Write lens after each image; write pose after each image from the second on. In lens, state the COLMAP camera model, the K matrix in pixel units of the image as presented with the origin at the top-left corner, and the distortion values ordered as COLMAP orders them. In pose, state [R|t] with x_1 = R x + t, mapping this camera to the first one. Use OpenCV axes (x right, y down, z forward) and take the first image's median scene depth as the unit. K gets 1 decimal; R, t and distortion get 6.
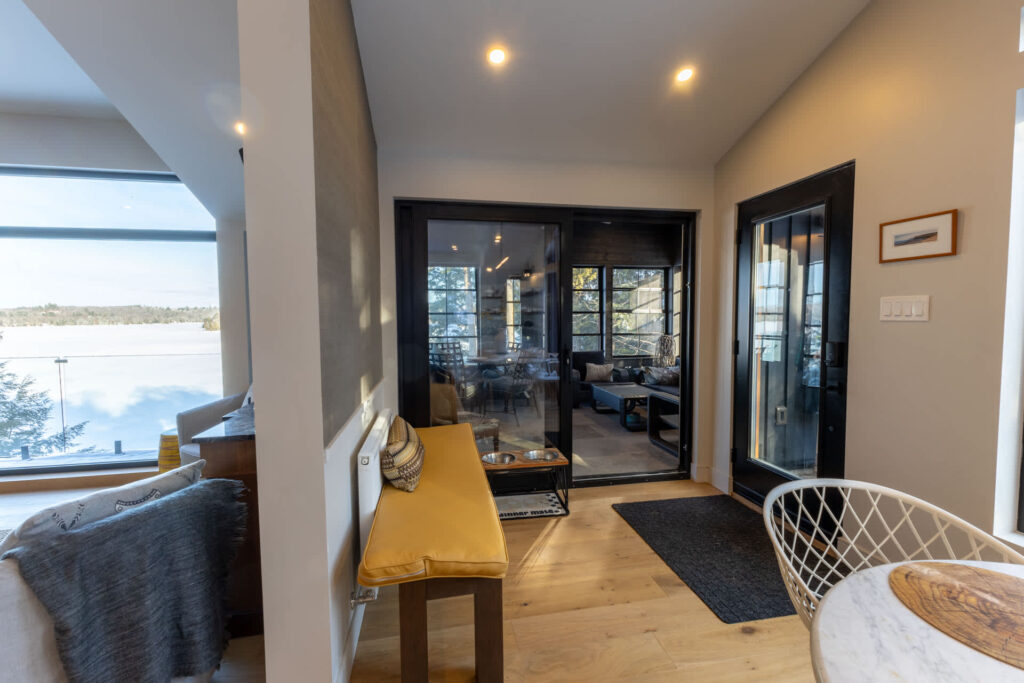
lens RADIAL K [[446.8, 0, 507.9], [0, 446.8, 335.1], [0, 0, 1]] dist [0.009781, -0.002841]
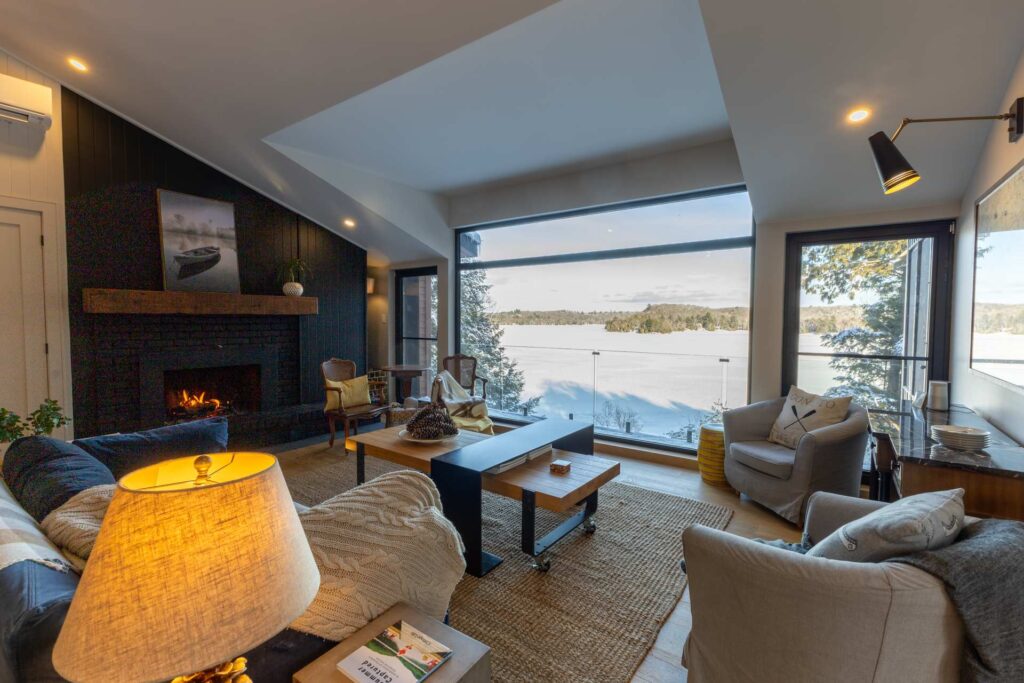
lens RADIAL K [[446.8, 0, 511.8], [0, 446.8, 342.2], [0, 0, 1]] dist [0.009781, -0.002841]
pose [[0.698979, 0.044926, -0.713730, -0.321718], [-0.039803, 0.998922, 0.023896, 0.004441], [0.714034, 0.011706, 0.700013, -0.098888]]
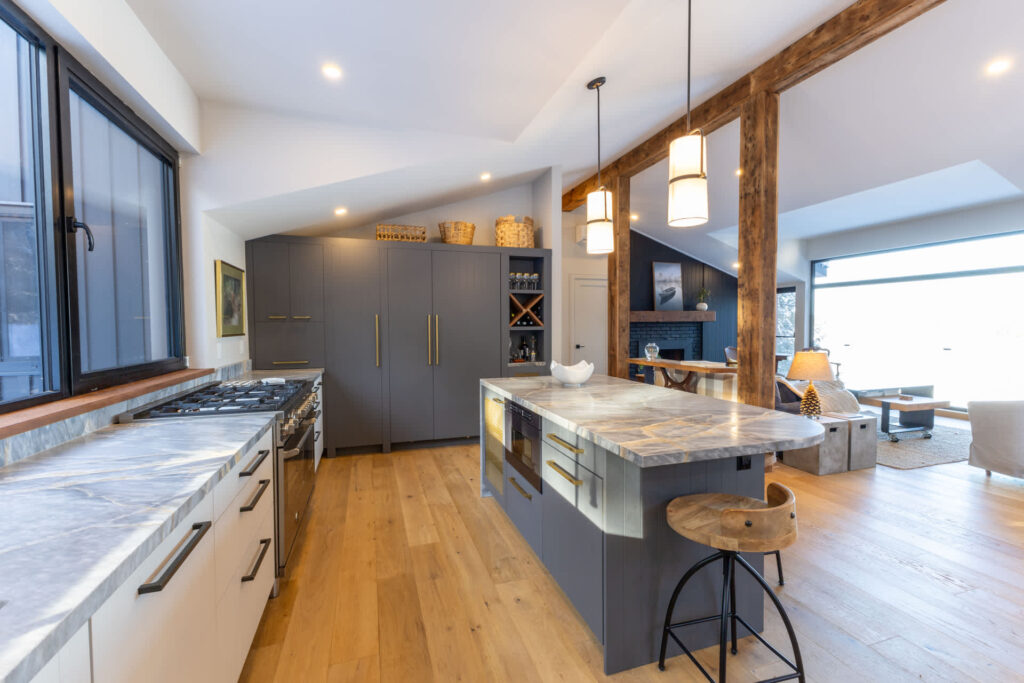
lens RADIAL K [[446.8, 0, 506.7], [0, 446.8, 342.6], [0, 0, 1]] dist [0.009781, -0.002841]
pose [[0.154949, 0.046207, -0.986841, 0.459043], [-0.043418, 0.998259, 0.039924, 0.045332], [0.986968, 0.036660, 0.156686, -1.052840]]
